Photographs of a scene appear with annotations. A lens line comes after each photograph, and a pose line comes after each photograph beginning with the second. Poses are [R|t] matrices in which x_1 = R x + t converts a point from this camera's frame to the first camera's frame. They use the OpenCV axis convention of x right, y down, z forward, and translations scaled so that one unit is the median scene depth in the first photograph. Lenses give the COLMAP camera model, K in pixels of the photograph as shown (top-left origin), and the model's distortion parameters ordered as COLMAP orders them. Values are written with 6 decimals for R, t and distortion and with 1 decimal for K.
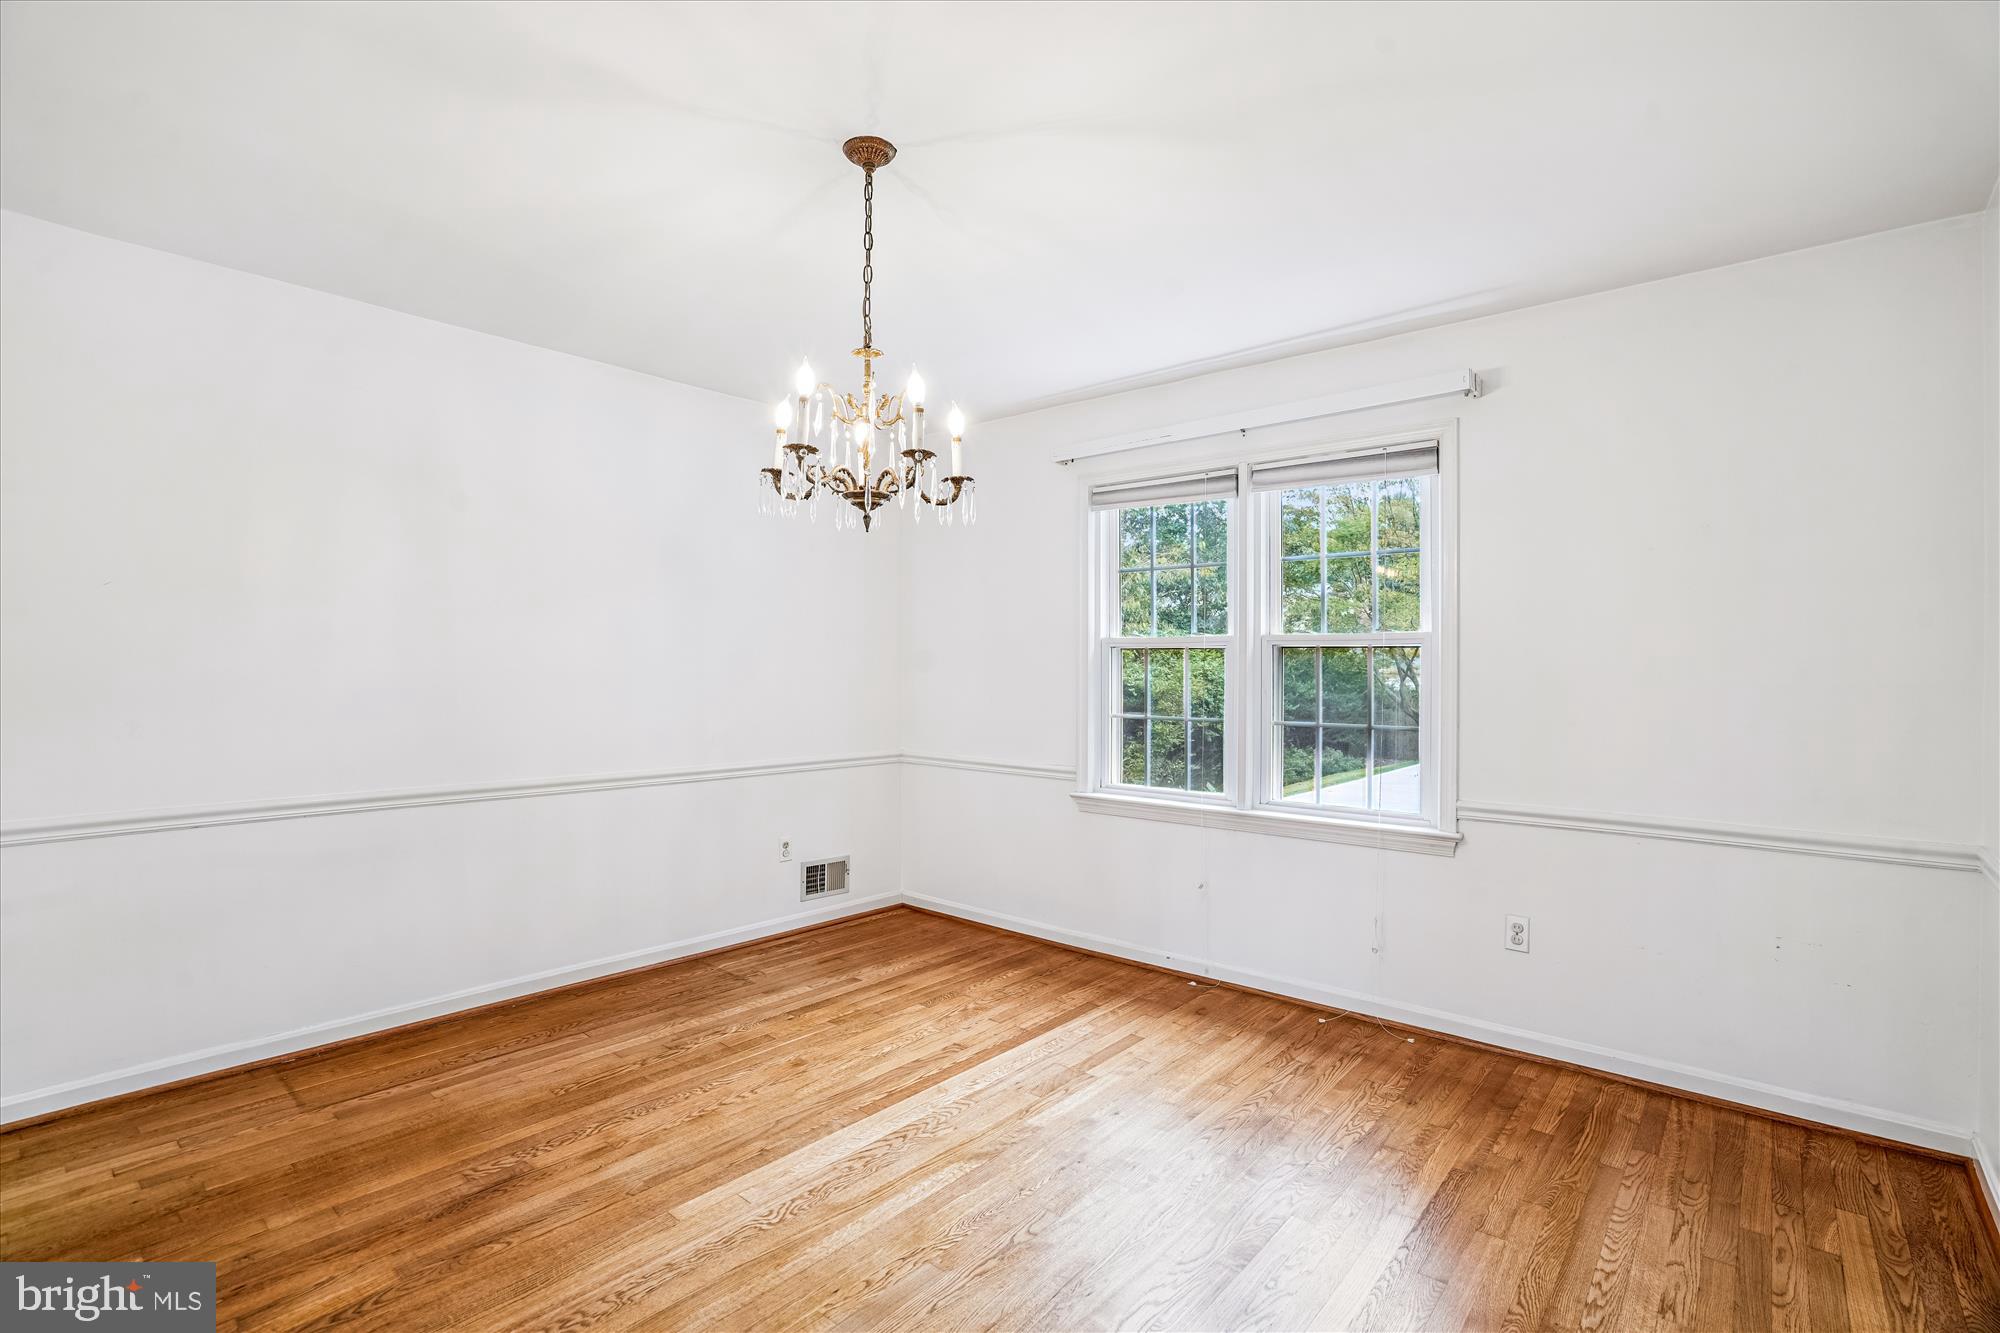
lens RADIAL K [[912.6, 0, 983.2], [0, 912.6, 662.7], [0, 0, 1]] dist [-0.053404, 0.021489]
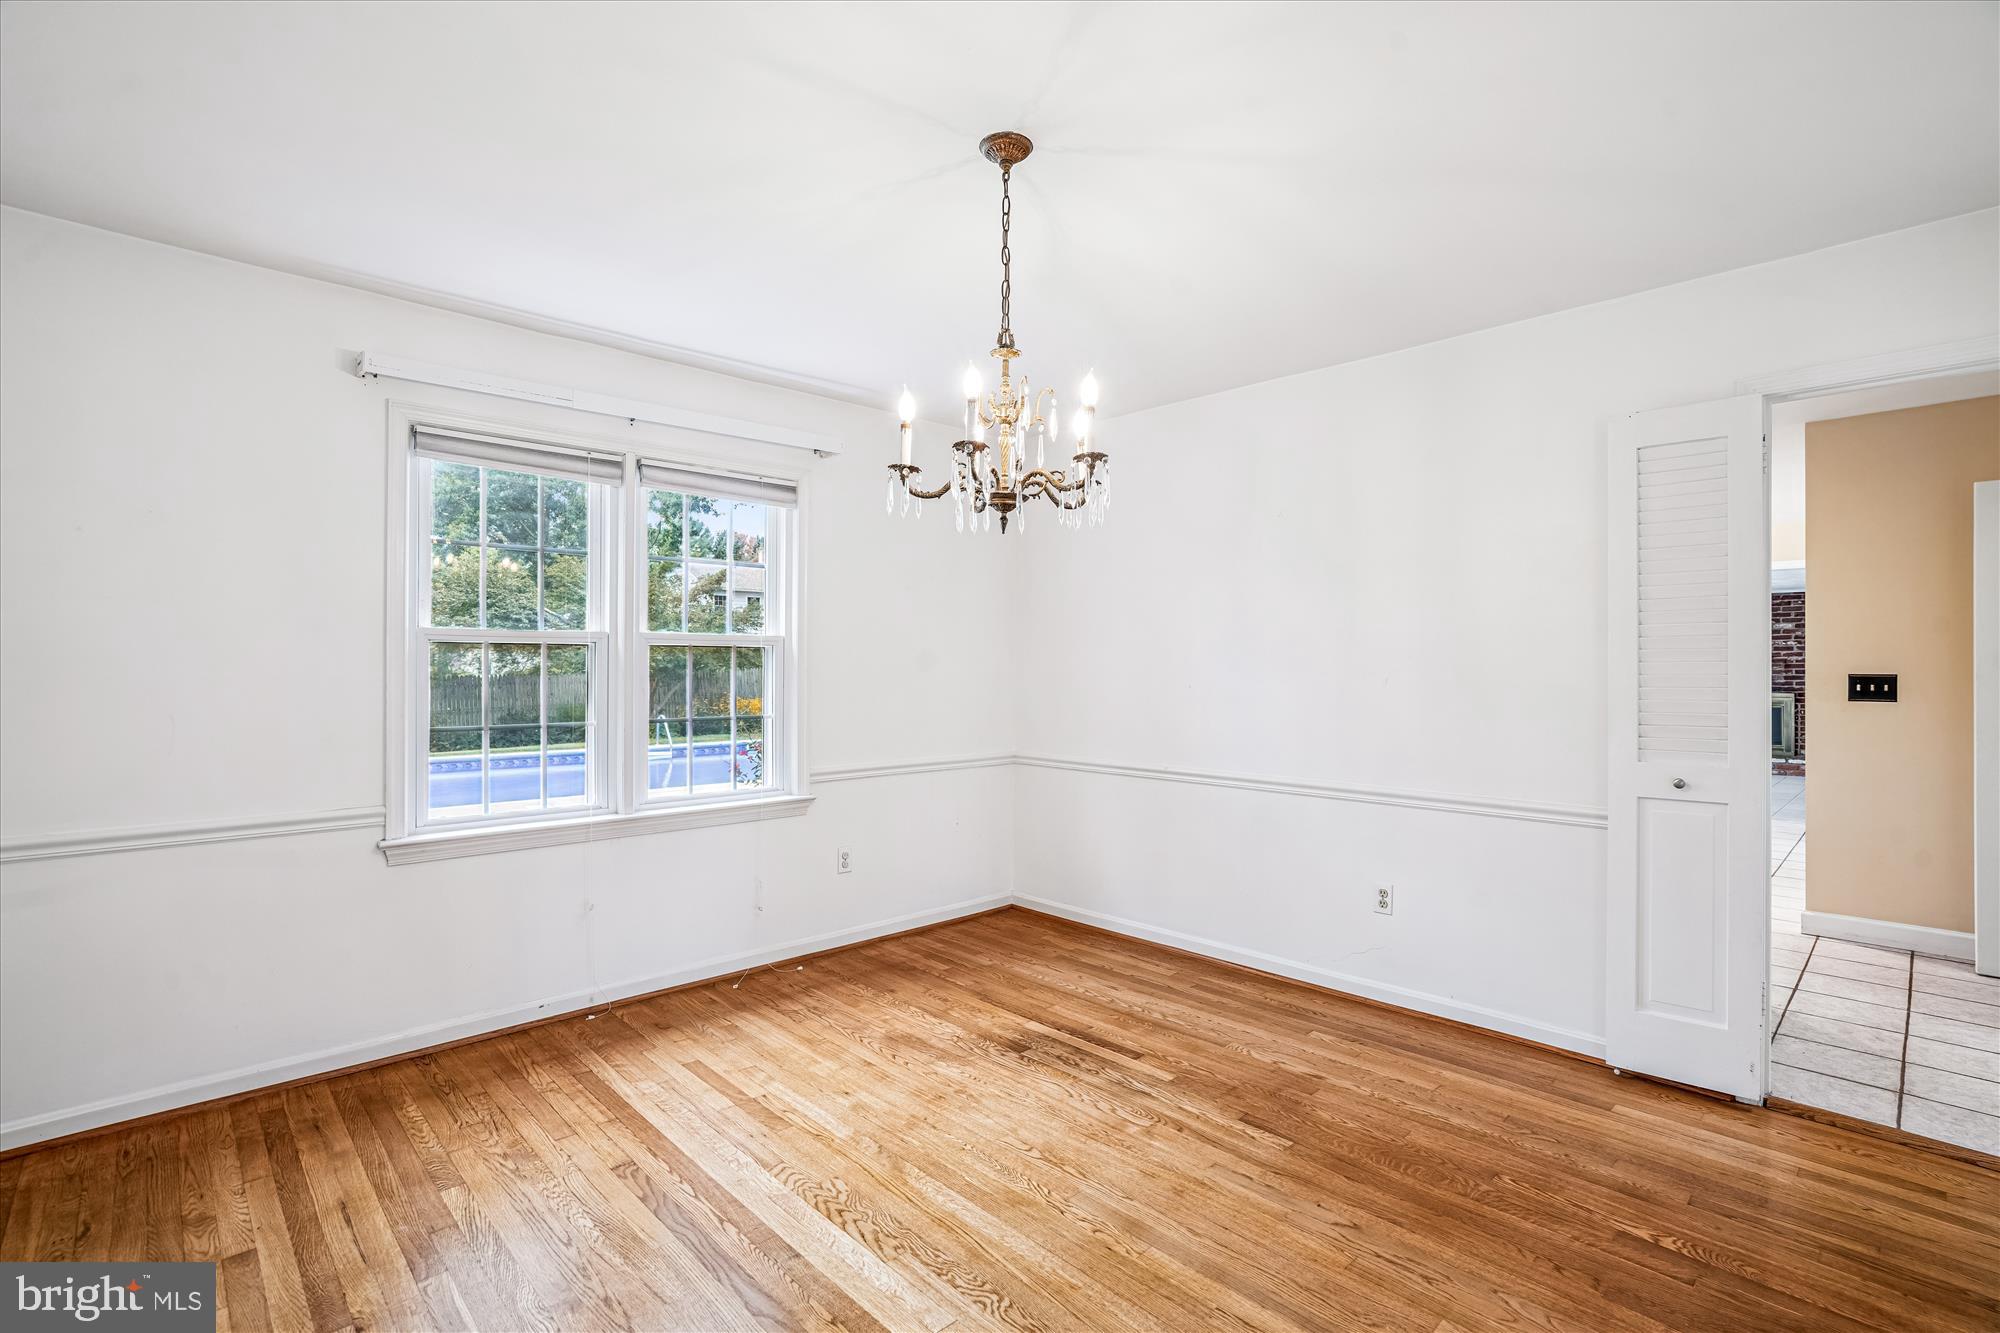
lens RADIAL K [[914.7, 0, 1000.5], [0, 914.7, 661.8], [0, 0, 1]] dist [-0.038691, 0.017362]
pose [[0.095273, 0.000846, 0.995451, -0.770299], [-0.008081, 0.999967, -0.000076, -0.002905], [-0.995418, -0.008037, 0.095277, 0.629778]]
